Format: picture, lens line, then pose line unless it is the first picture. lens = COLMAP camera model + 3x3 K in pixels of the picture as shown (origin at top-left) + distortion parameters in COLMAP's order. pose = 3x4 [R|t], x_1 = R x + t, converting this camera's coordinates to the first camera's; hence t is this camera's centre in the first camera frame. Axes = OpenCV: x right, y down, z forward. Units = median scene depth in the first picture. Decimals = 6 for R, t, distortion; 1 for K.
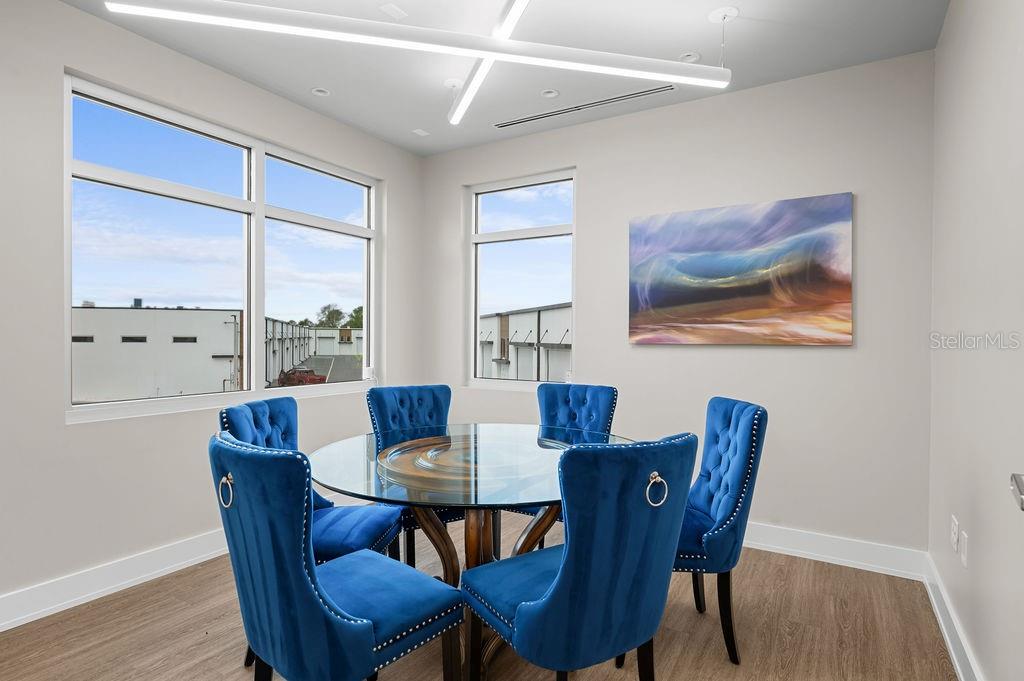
lens RADIAL K [[541.3, 0, 512.0], [0, 541.3, 340.5], [0, 0, 1]] dist [-0.001516, -0.000333]
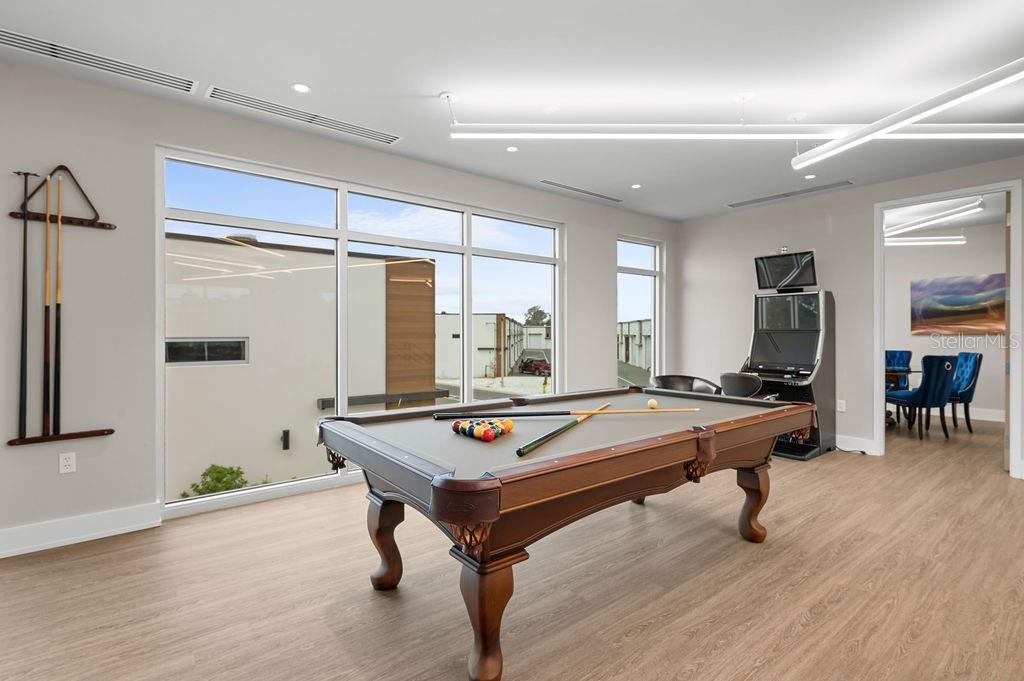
lens RADIAL K [[490.6, 0, 514.2], [0, 490.6, 336.4], [0, 0, 1]] dist [0.000724, 0.000002]
pose [[0.939347, -0.006534, -0.342907, -0.681356], [0.006691, 0.999977, -0.000726, 0.005503], [0.342904, -0.001612, 0.939369, -1.608548]]
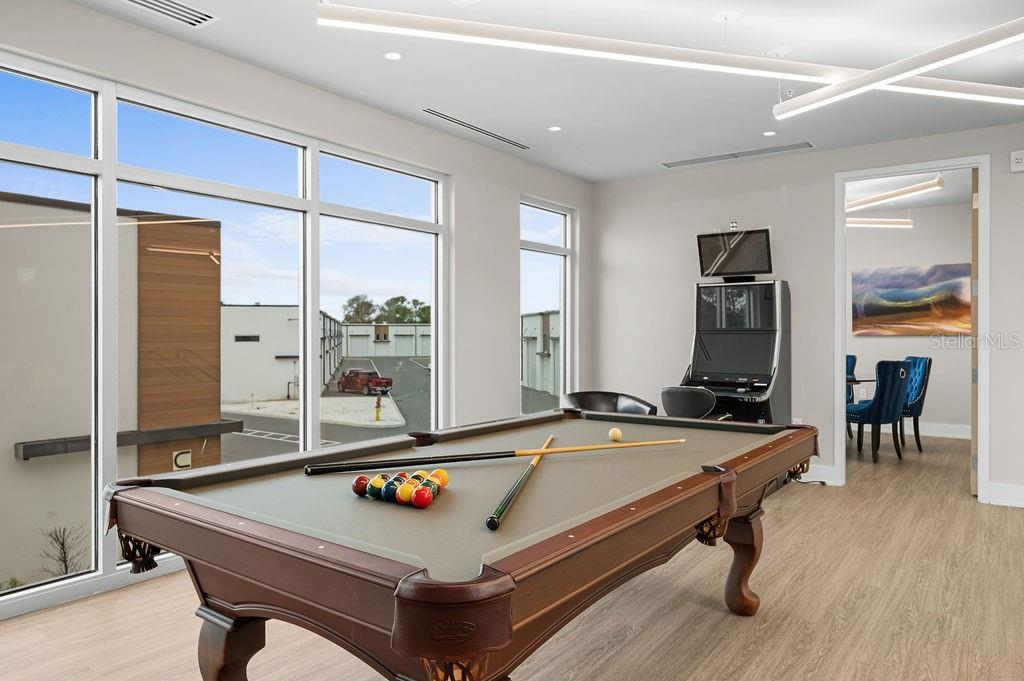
lens RADIAL K [[687.1, 0, 513.2], [0, 687.1, 336.4], [0, 0, 1]] dist [-0.001453, -0.001160]
pose [[0.996353, -0.008782, -0.084878, -0.800895], [0.008659, 0.999961, -0.001821, 0.003819], [0.084891, 0.001079, 0.996390, -1.575418]]
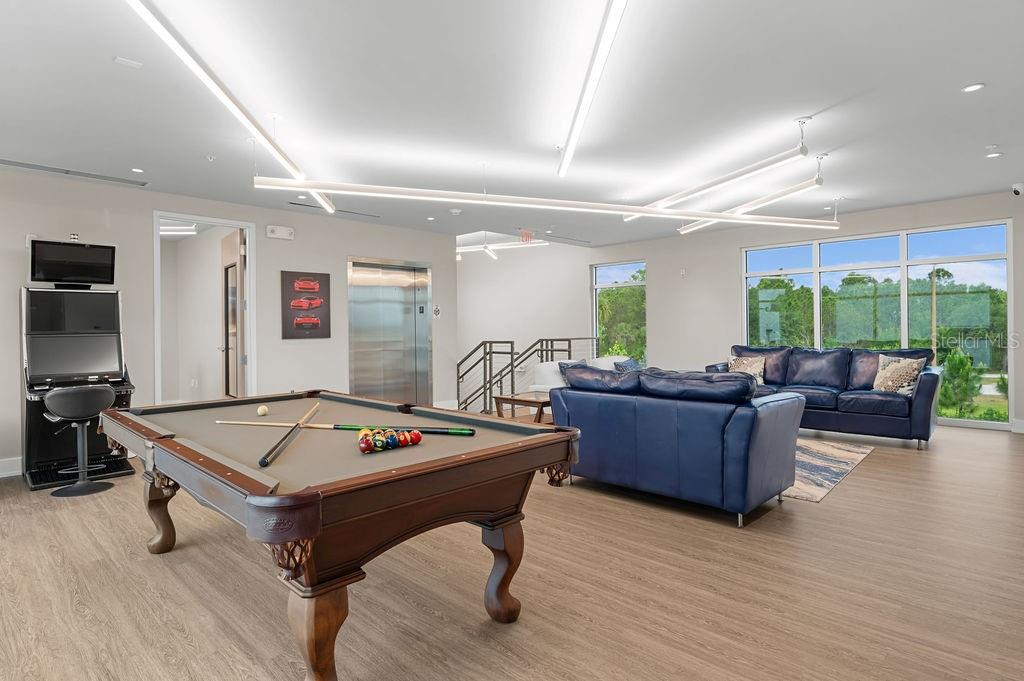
lens RADIAL K [[541.3, 0, 512.0], [0, 541.3, 340.5], [0, 0, 1]] dist [-0.001516, -0.000333]
pose [[0.237328, -0.029616, 0.970978, -1.505536], [0.018402, 0.999493, 0.025988, -0.007151], [-0.971255, 0.011700, 0.237752, -1.333999]]
